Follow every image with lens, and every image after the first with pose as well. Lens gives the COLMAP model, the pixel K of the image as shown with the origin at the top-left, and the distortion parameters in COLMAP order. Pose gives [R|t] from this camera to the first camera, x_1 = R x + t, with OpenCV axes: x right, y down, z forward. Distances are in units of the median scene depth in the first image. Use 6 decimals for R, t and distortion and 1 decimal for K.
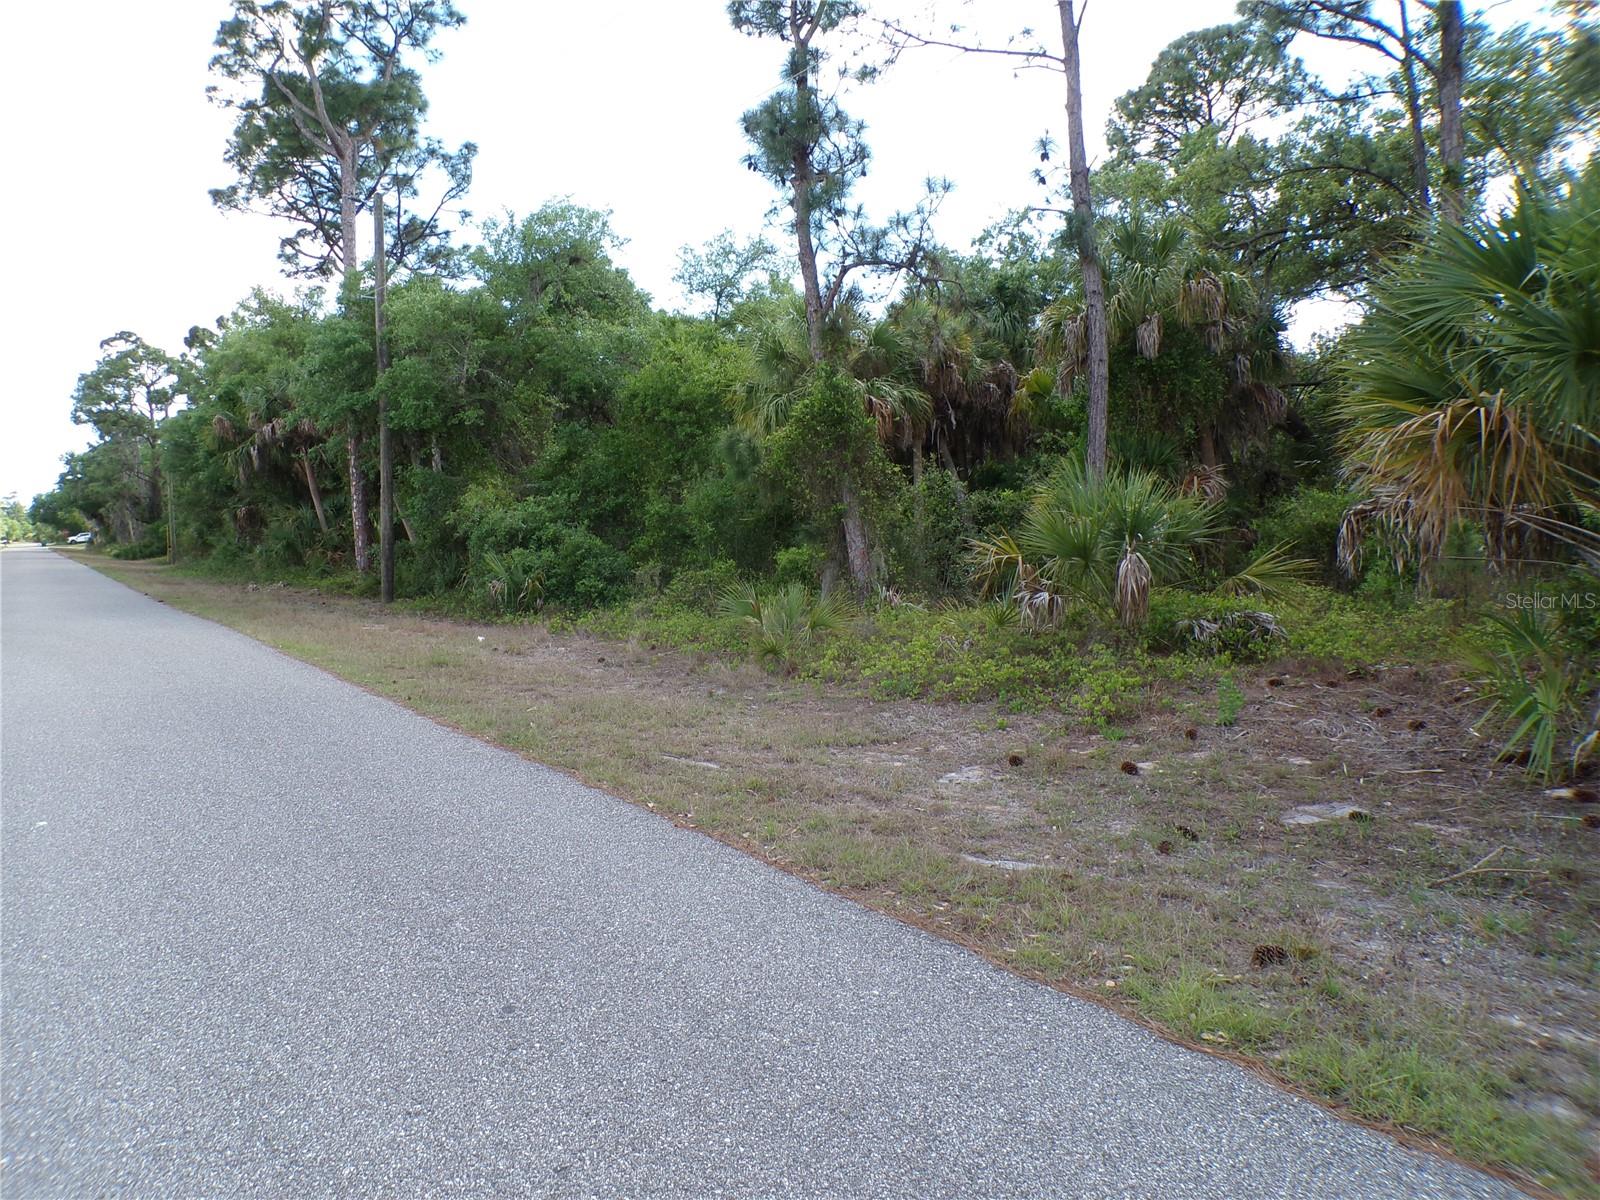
lens RADIAL K [[1090.0, 0, 804.7], [0, 1090.0, 609.2], [0, 0, 1]] dist [-0.042302, 0.015555]
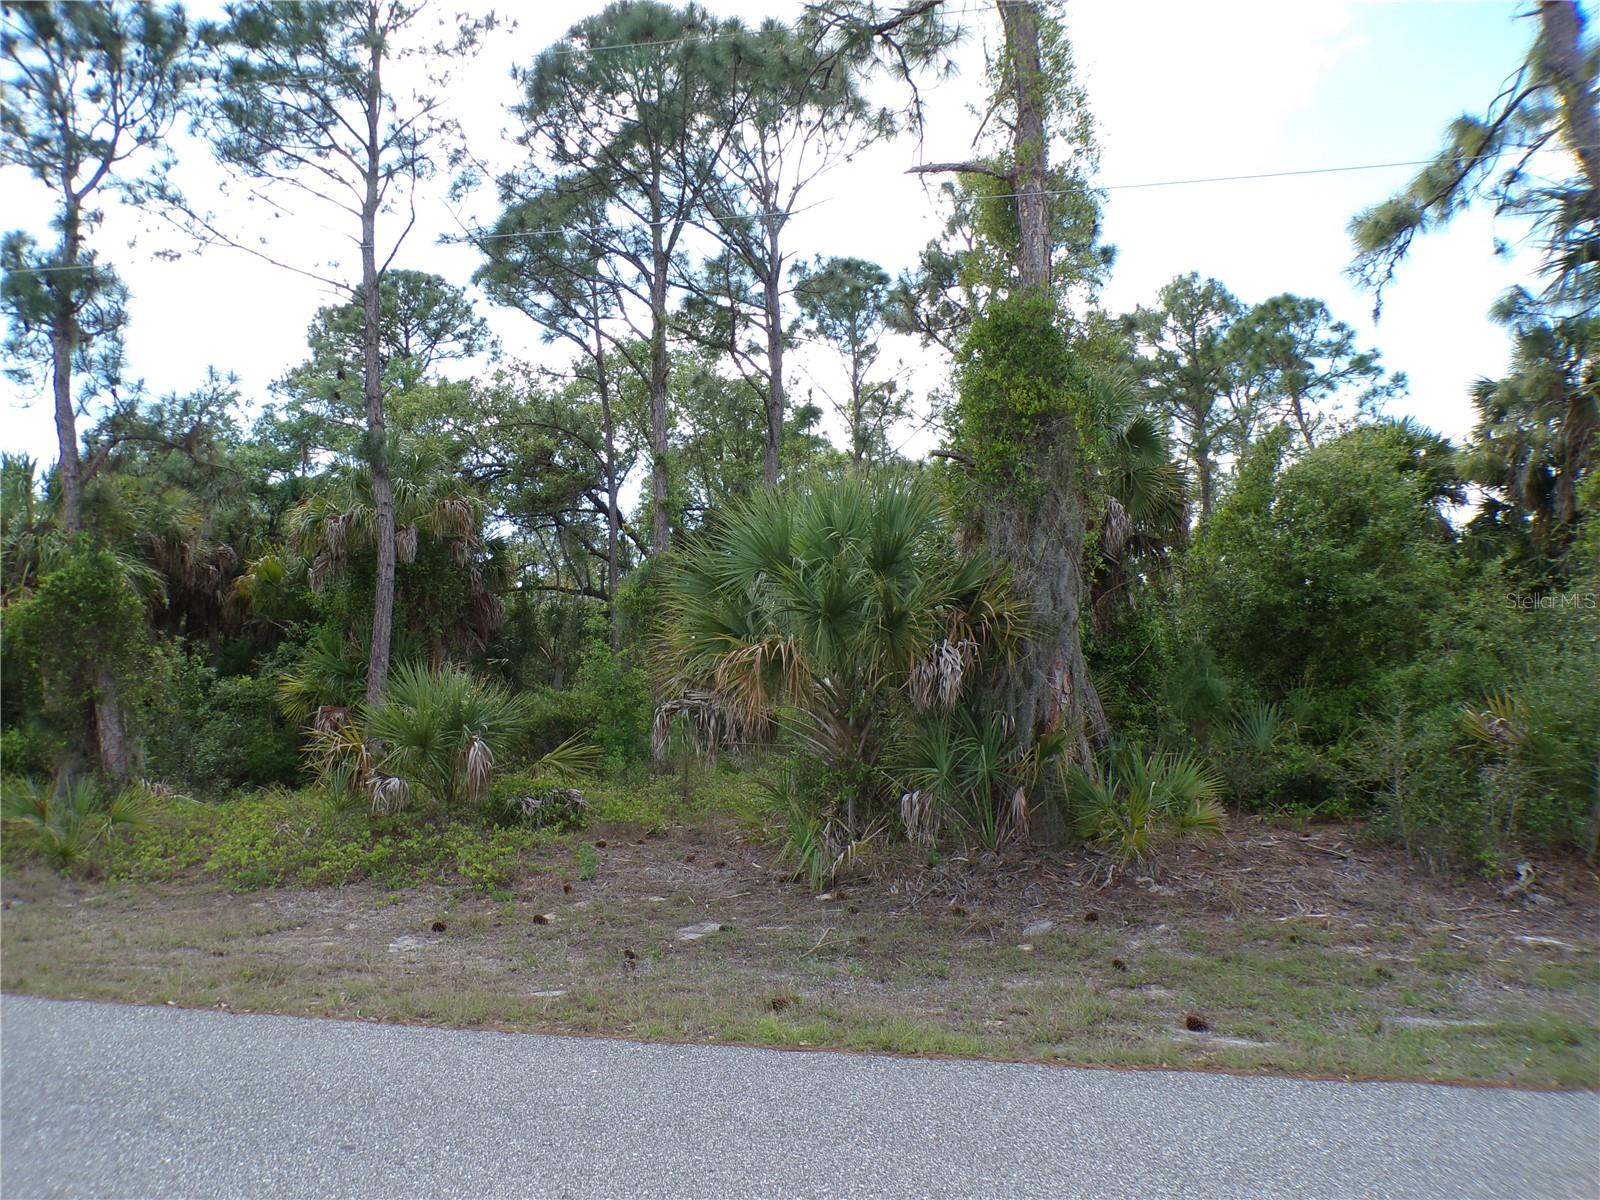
lens RADIAL K [[1076.9, 0, 801.9], [0, 1076.9, 606.0], [0, 0, 1]] dist [-0.040904, 0.040406]
pose [[0.709101, 0.081838, 0.700342, -0.152249], [0.041275, 0.986721, -0.157094, -0.000020], [-0.703898, 0.140302, 0.696307, -0.039376]]
